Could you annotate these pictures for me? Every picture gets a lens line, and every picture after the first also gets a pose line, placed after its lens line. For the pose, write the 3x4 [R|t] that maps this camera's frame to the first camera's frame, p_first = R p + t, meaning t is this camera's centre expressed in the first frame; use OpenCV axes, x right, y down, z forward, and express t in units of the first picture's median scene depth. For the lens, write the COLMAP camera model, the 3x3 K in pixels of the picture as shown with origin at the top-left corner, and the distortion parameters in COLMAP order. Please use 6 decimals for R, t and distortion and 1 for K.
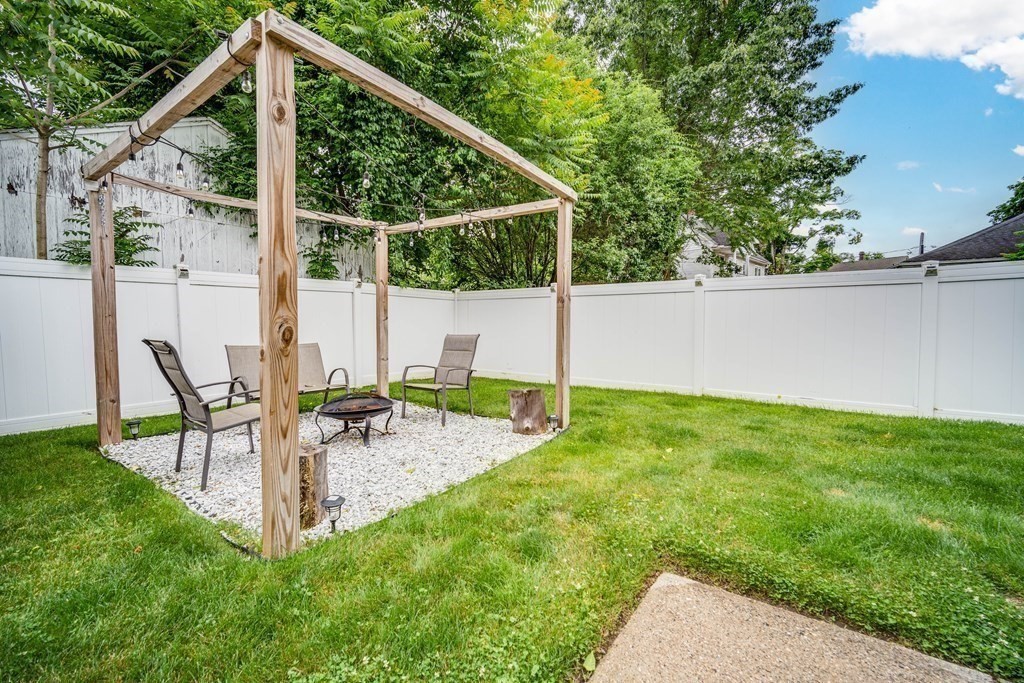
lens RADIAL K [[442.6, 0, 508.1], [0, 442.6, 342.8], [0, 0, 1]] dist [0.000086, 0.001303]
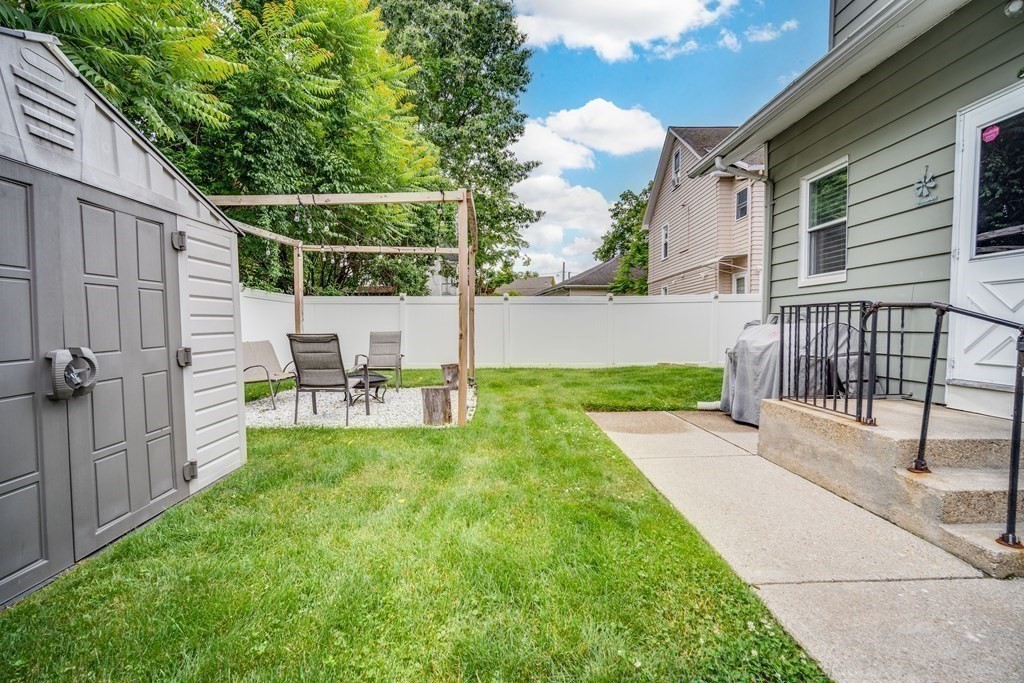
lens RADIAL K [[442.6, 0, 508.1], [0, 442.6, 342.8], [0, 0, 1]] dist [0.000086, 0.001303]
pose [[0.799115, -0.028071, 0.600522, -0.208080], [0.030894, 0.999507, 0.005610, 0.006939], [-0.600383, 0.014069, 0.799589, -0.114739]]
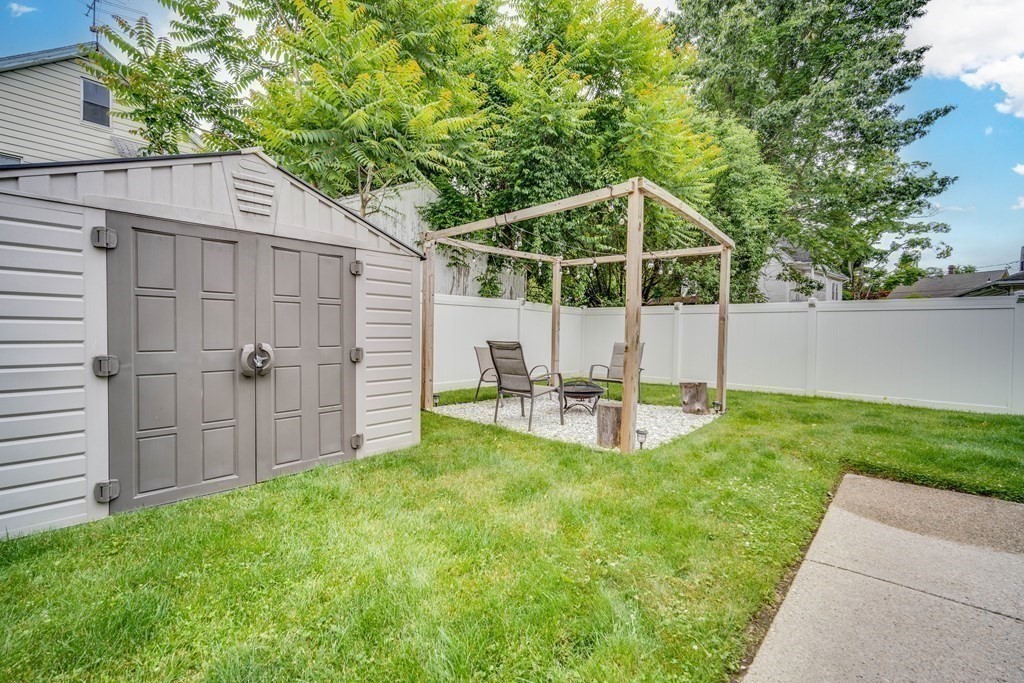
lens RADIAL K [[442.6, 0, 508.1], [0, 442.6, 342.8], [0, 0, 1]] dist [0.000086, 0.001303]
pose [[0.993720, 0.019447, -0.110192, -0.104461], [-0.022226, 0.999464, -0.024045, 0.007225], [0.109665, 0.026344, 0.993619, -0.120688]]
